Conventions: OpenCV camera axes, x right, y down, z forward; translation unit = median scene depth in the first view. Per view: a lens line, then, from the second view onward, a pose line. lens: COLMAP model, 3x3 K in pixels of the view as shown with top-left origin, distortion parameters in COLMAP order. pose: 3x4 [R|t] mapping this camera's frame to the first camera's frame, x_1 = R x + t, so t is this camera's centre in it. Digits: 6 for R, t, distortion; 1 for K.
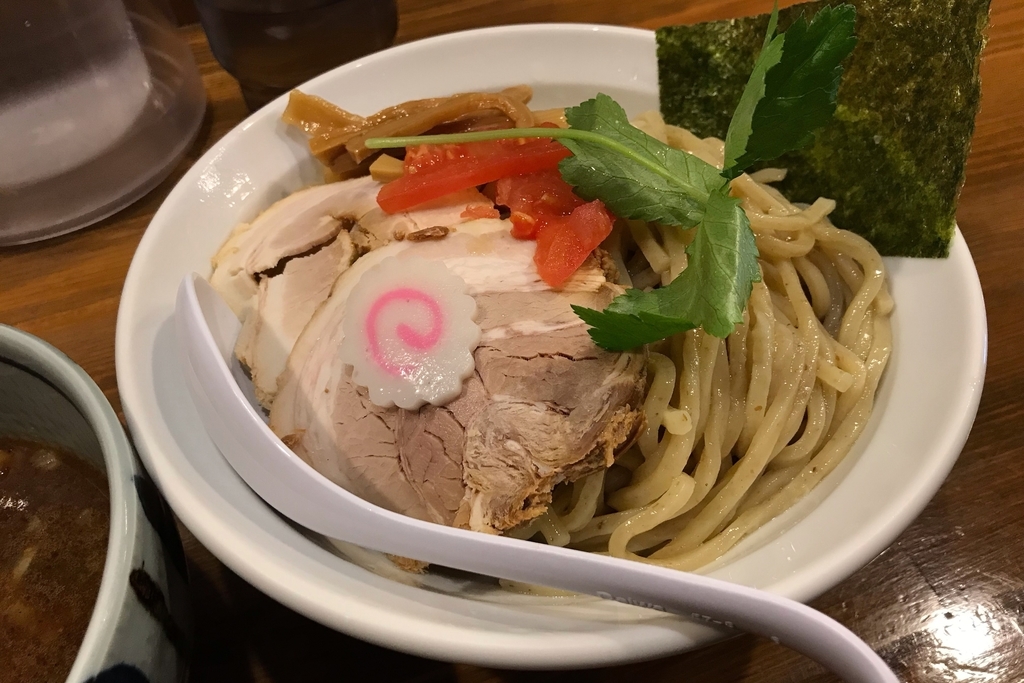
lens RADIAL K [[864.7, 0, 512.0], [0, 864.7, 341.5], [0, 0, 1]] dist [-0.010192, -0.006967]
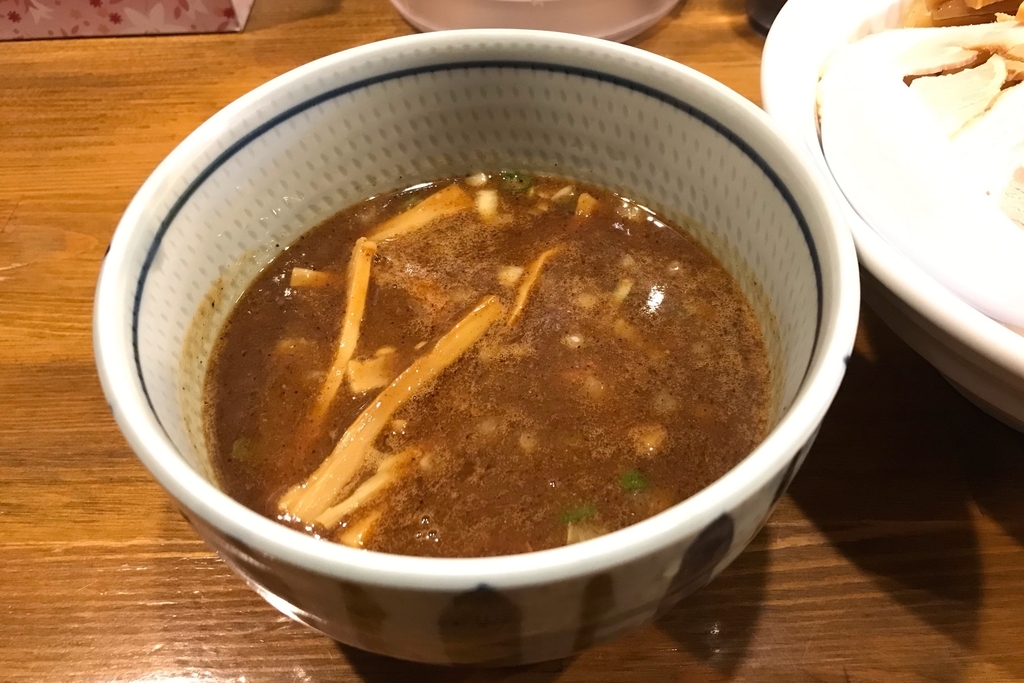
lens RADIAL K [[851.5, 0, 511.5], [0, 851.5, 307.7], [0, 0, 1]] dist [-0.001407, -0.015333]
pose [[0.937748, 0.256609, -0.234054, -0.446692], [-0.257159, 0.965943, 0.028706, 0.285177], [0.233449, 0.033271, 0.971800, -0.061863]]
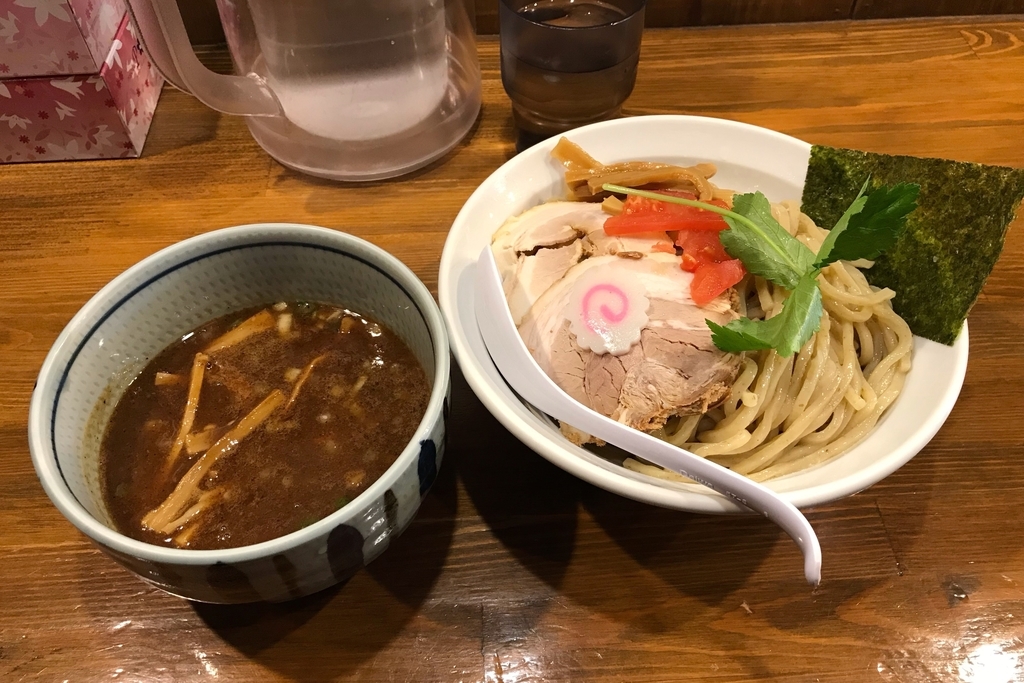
lens RADIAL K [[809.7, 0, 496.1], [0, 809.7, 341.8], [0, 0, 1]] dist [-0.010951, 0.001579]
pose [[0.954392, 0.247438, -0.167064, -0.043329], [-0.240293, 0.968716, 0.062033, 0.003183], [0.177187, -0.019059, 0.983993, -0.589017]]
